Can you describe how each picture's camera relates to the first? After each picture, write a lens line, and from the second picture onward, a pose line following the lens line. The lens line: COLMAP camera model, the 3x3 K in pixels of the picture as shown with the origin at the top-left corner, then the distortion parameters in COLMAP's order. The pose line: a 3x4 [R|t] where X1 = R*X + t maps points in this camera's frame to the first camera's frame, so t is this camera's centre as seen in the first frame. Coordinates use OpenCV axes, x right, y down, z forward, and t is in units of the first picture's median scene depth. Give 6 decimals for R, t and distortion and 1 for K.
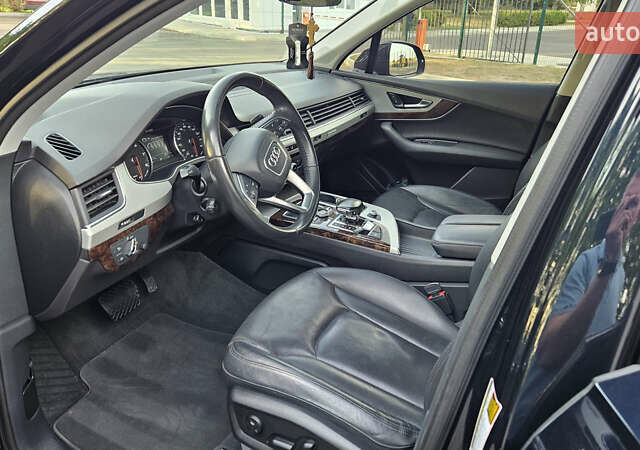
lens RADIAL K [[543.1, 0, 322.9], [0, 543.1, 216.1], [0, 0, 1]] dist [0.086362, -0.106123]
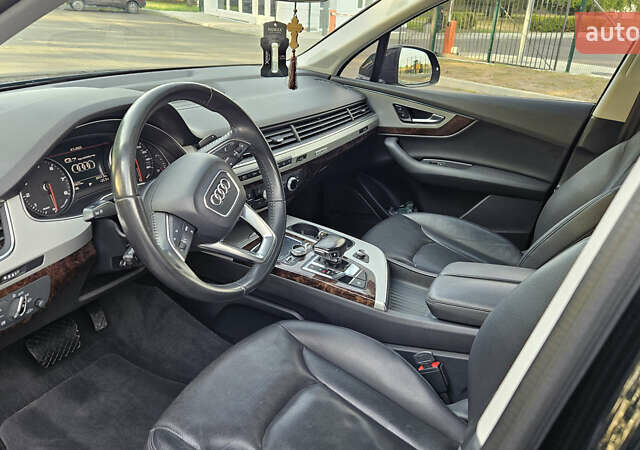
lens RADIAL K [[543.1, 0, 322.9], [0, 543.1, 216.1], [0, 0, 1]] dist [0.086362, -0.106123]
pose [[0.998145, 0.046405, -0.039408, 0.067119], [-0.046297, 0.998921, 0.003645, -0.063659], [0.039535, -0.001814, 0.999217, 0.172380]]
